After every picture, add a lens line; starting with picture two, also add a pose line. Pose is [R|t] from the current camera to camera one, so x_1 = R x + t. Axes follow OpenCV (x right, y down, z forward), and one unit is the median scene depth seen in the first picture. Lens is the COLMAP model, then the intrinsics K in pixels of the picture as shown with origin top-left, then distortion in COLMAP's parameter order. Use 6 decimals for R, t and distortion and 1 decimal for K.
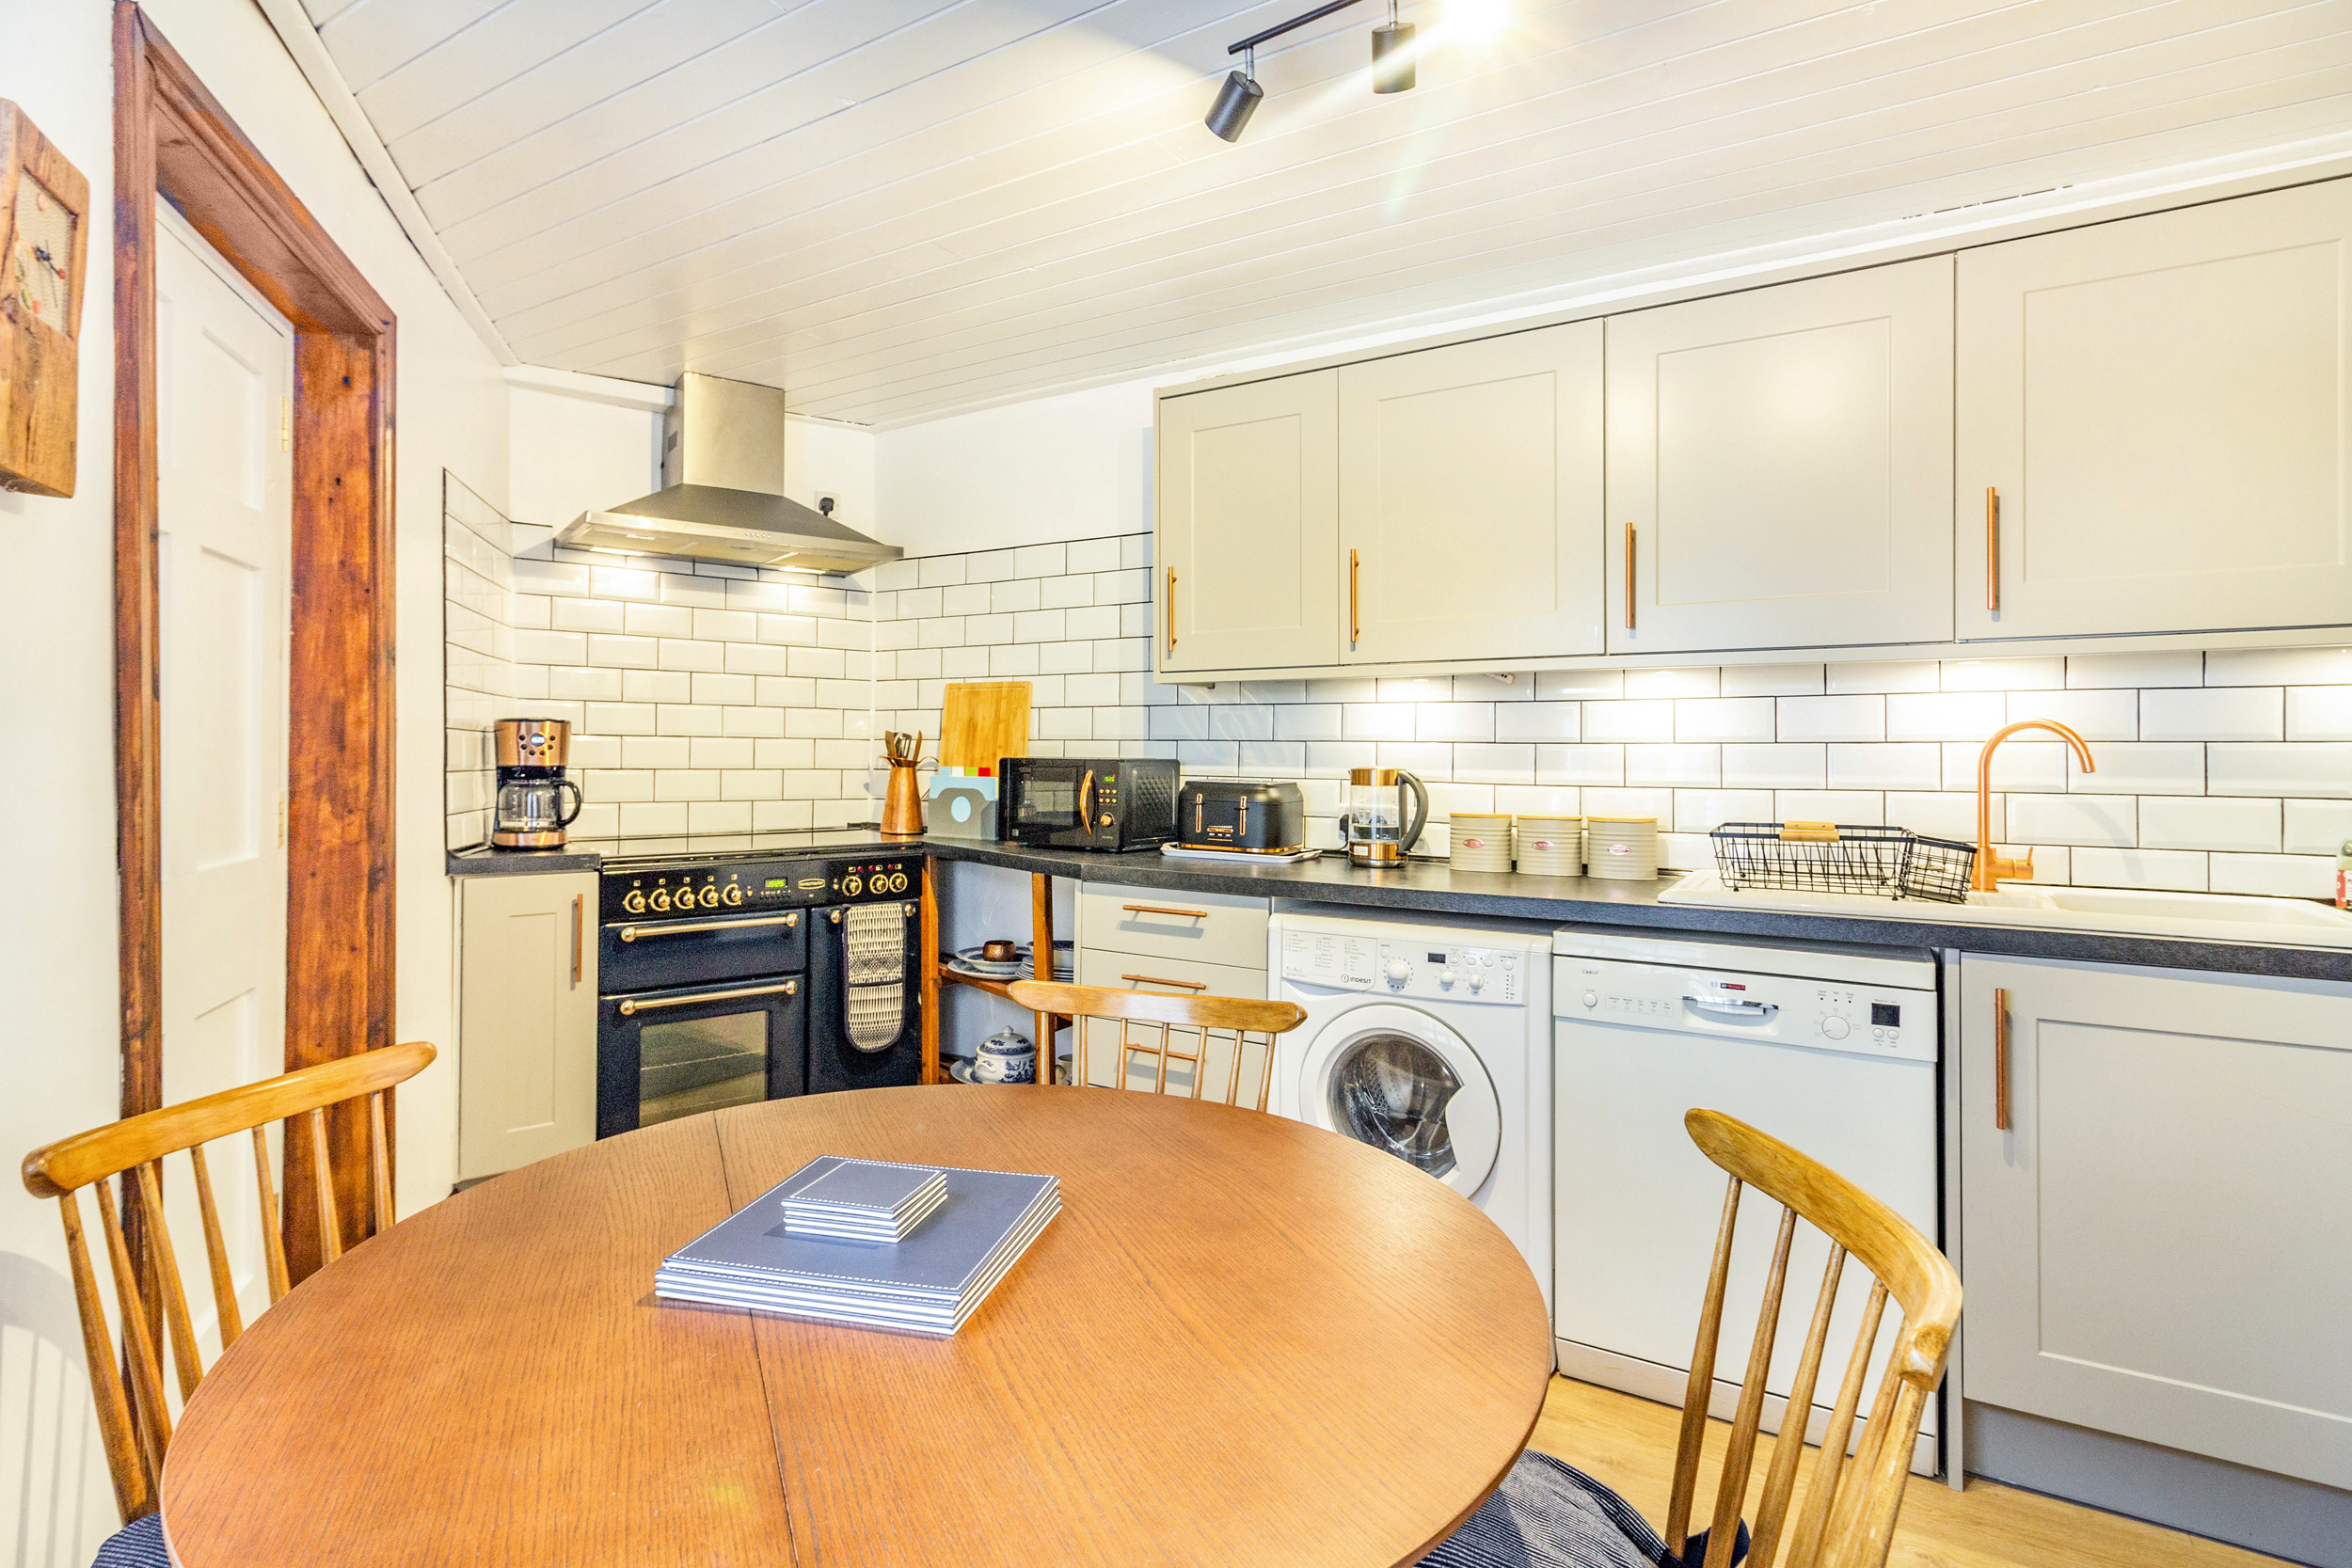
lens RADIAL K [[1093.5, 0, 1176.0], [0, 1093.5, 784.0], [0, 0, 1]] dist [0.003979, 0.000668]
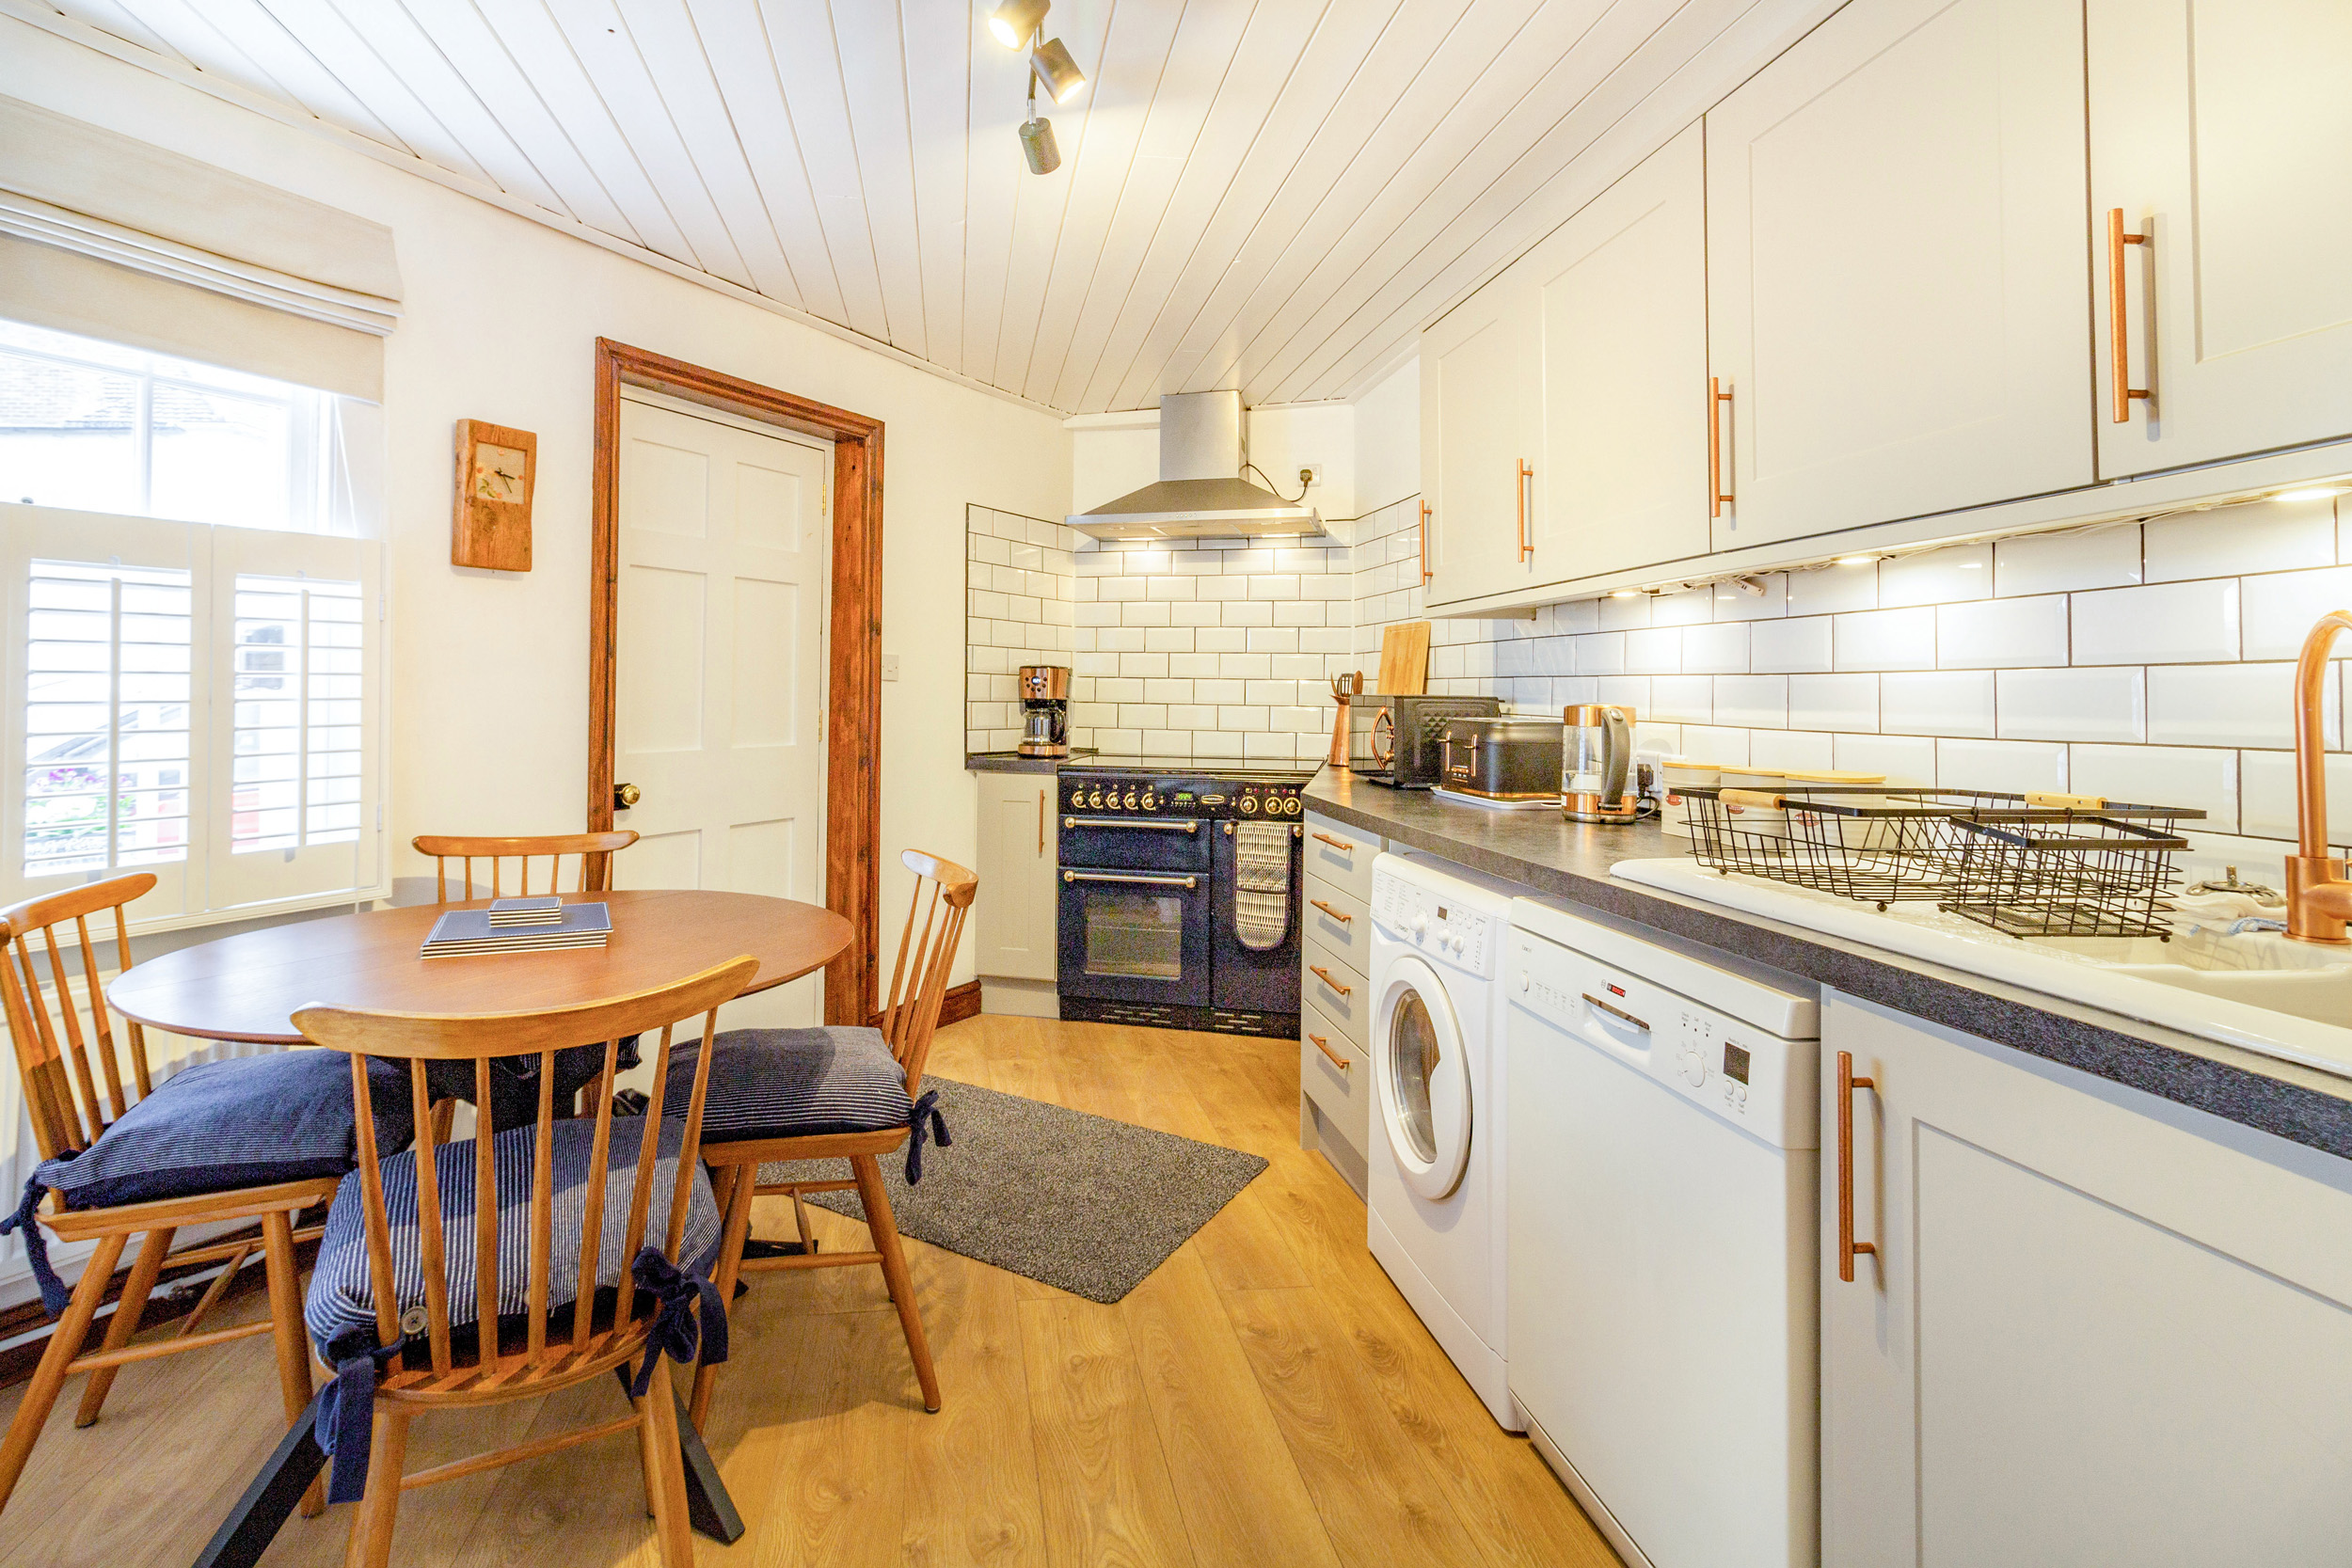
lens RADIAL K [[1105.2, 0, 1173.4], [0, 1105.2, 705.8], [0, 0, 1]] dist [0.002919, 0.000220]
pose [[0.656503, 0.008499, -0.754275, 0.556524], [-0.026988, 0.999561, -0.012227, 0.004665], [0.753840, 0.028384, 0.656444, 0.168158]]
